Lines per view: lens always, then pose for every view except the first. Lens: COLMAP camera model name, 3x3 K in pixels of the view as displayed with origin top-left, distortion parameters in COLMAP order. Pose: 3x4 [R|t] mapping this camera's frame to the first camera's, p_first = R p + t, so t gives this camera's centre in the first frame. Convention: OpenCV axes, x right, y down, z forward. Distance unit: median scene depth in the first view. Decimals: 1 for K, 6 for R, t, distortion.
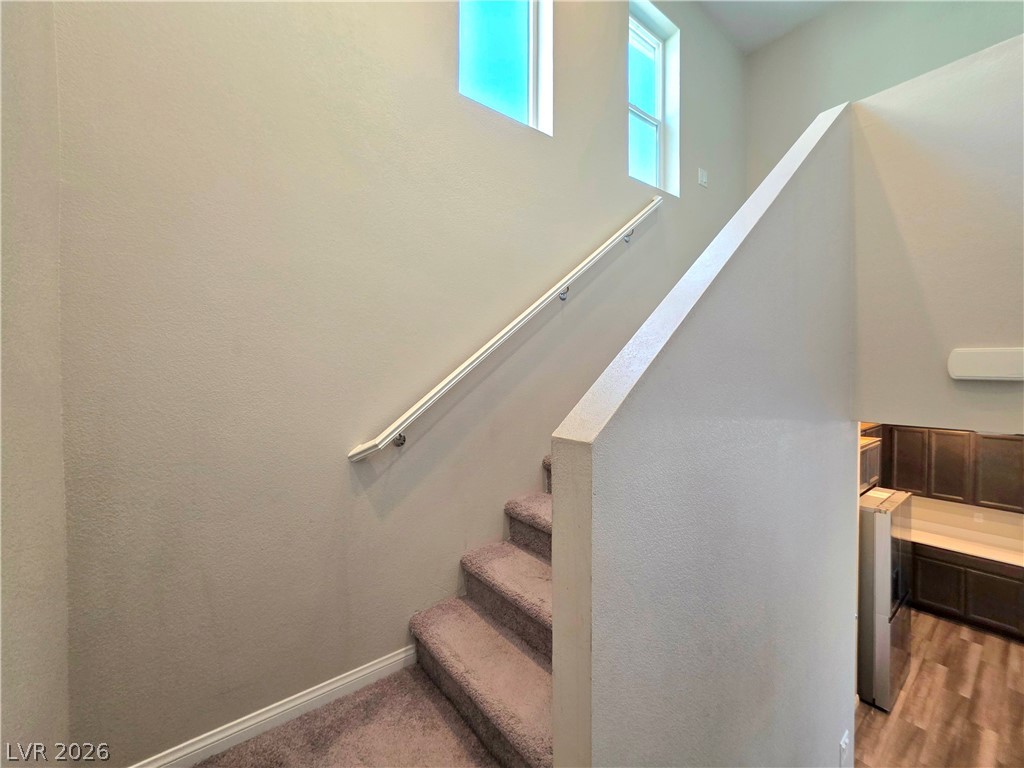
lens RADIAL K [[421.4, 0, 512.6], [0, 421.4, 375.8], [0, 0, 1]] dist [0.003892, -0.000827]
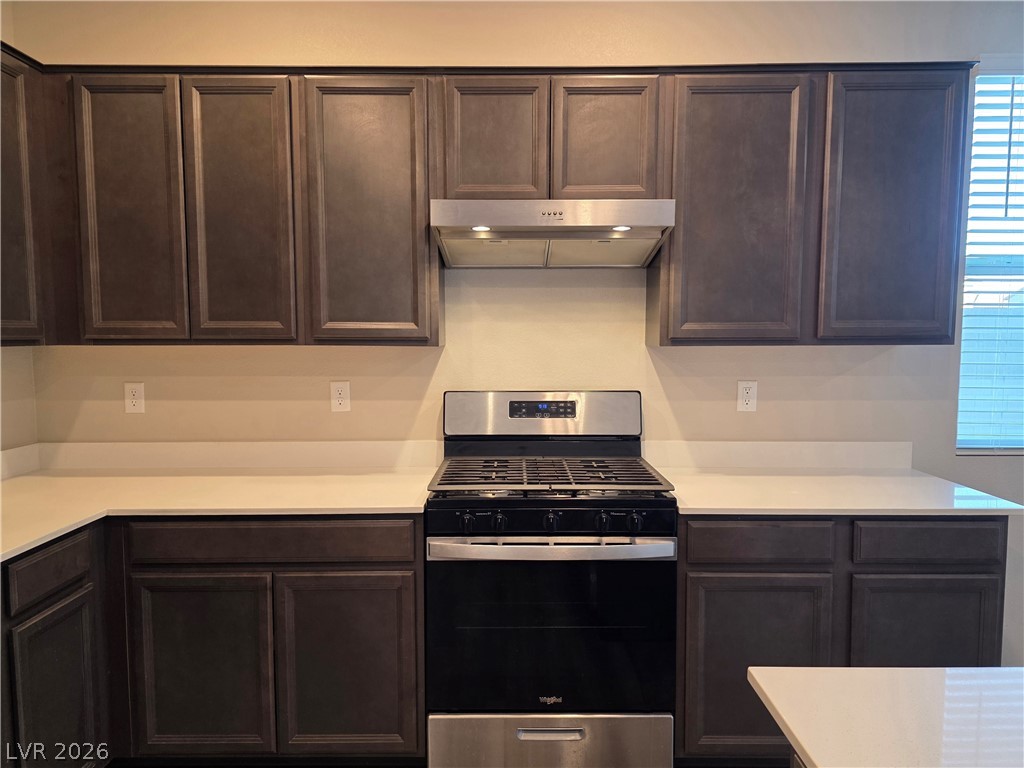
lens RADIAL K [[690.4, 0, 507.2], [0, 690.4, 386.7], [0, 0, 1]] dist [0.049223, -0.041248]
pose [[0.631935, -0.064261, 0.772352, 0.881545], [0.011346, 0.997217, 0.073687, 0.327494], [-0.774938, -0.037803, 0.630906, 0.654904]]
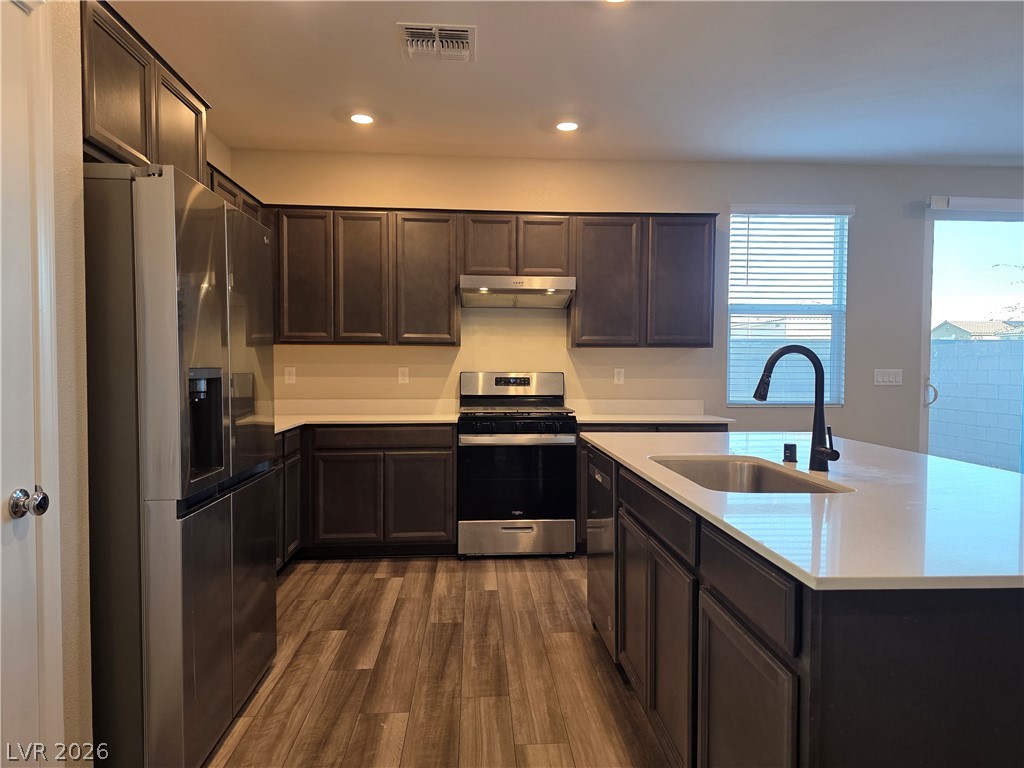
lens RADIAL K [[690.4, 0, 519.3], [0, 690.4, 393.6], [0, 0, 1]] dist [0.049223, -0.041248]
pose [[0.571717, -0.035333, 0.819690, 0.471375], [0.004776, 0.999199, 0.039739, 0.363226], [-0.820437, -0.018805, 0.571427, 0.373023]]
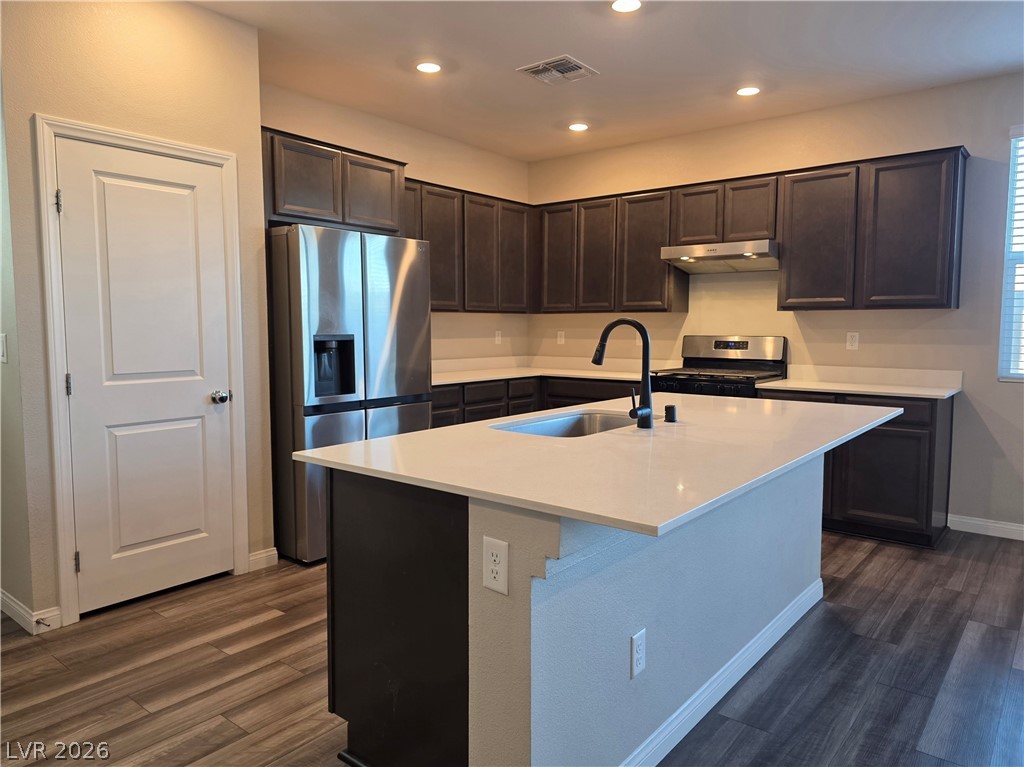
lens RADIAL K [[690.4, 0, 508.2], [0, 690.4, 383.1], [0, 0, 1]] dist [0.049223, -0.041248]
pose [[0.978519, -0.019145, 0.205265, 0.761992], [0.004083, 0.997283, 0.073551, 0.364453], [-0.206115, -0.071133, 0.975939, -0.008685]]
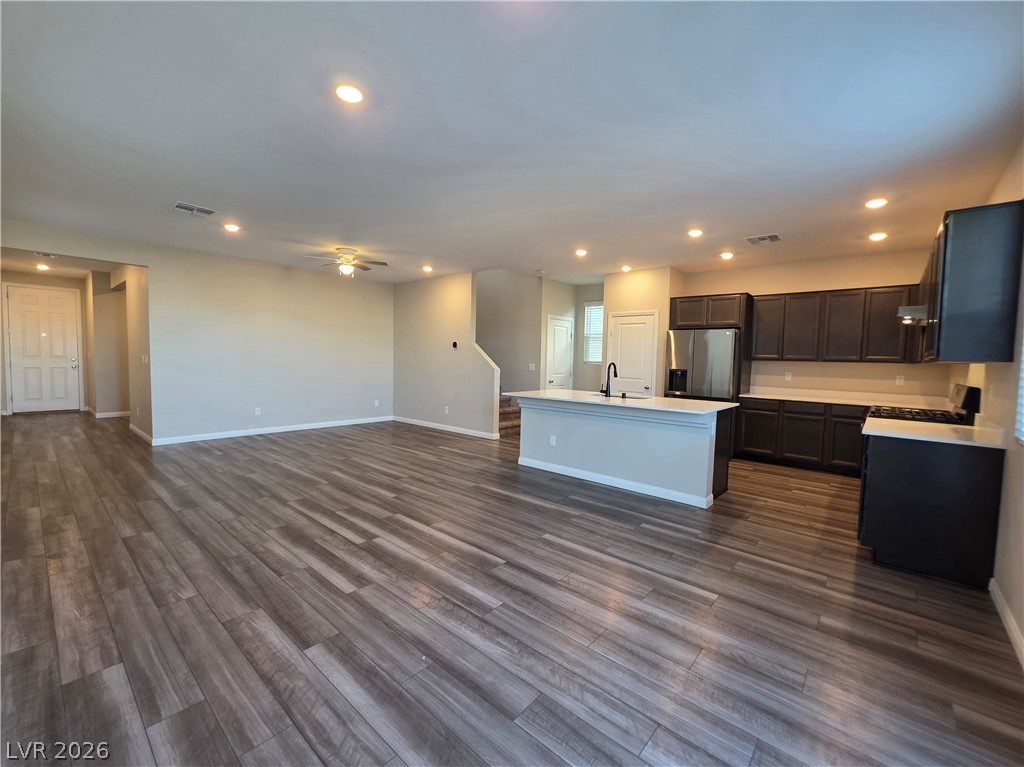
lens RADIAL K [[421.4, 0, 509.7], [0, 421.4, 388.0], [0, 0, 1]] dist [0.003892, -0.000827]
pose [[0.180379, 0.072977, -0.980886, 1.915657], [-0.033790, 0.997115, 0.067970, 0.353861], [0.983017, 0.020884, 0.182324, 0.063968]]
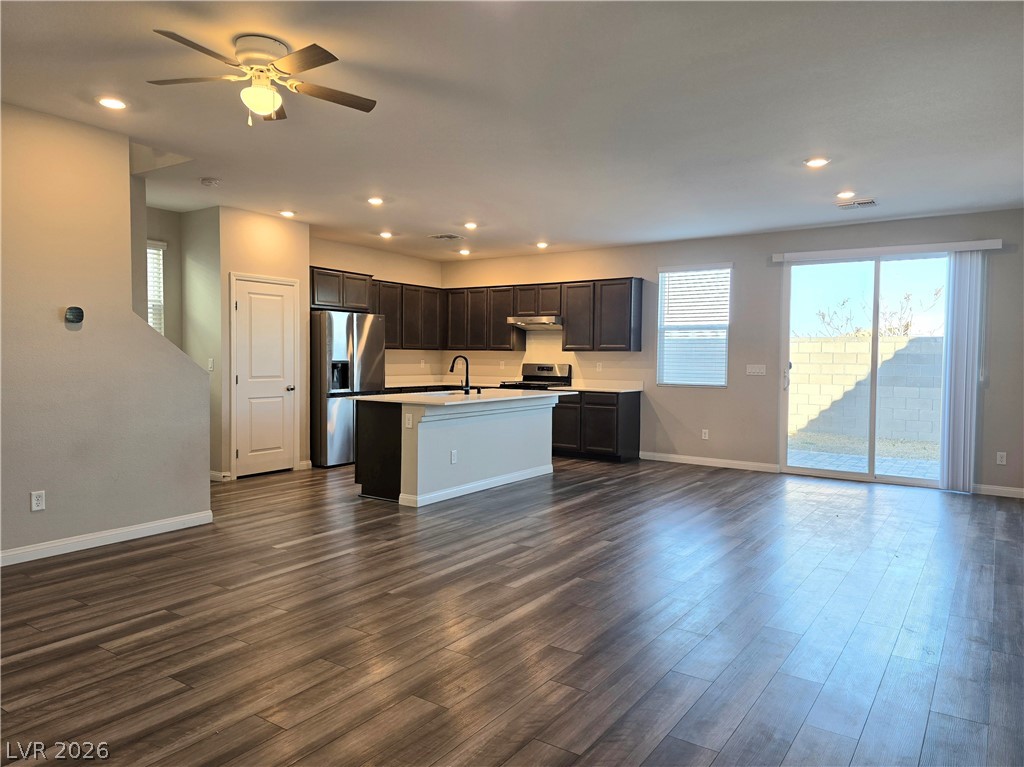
lens RADIAL K [[690.4, 0, 513.6], [0, 690.4, 387.5], [0, 0, 1]] dist [0.049223, -0.041248]
pose [[0.955115, -0.005580, 0.296182, 0.634299], [-0.004790, 0.999401, 0.034277, 0.372368], [-0.296196, -0.034158, 0.954516, -0.932352]]
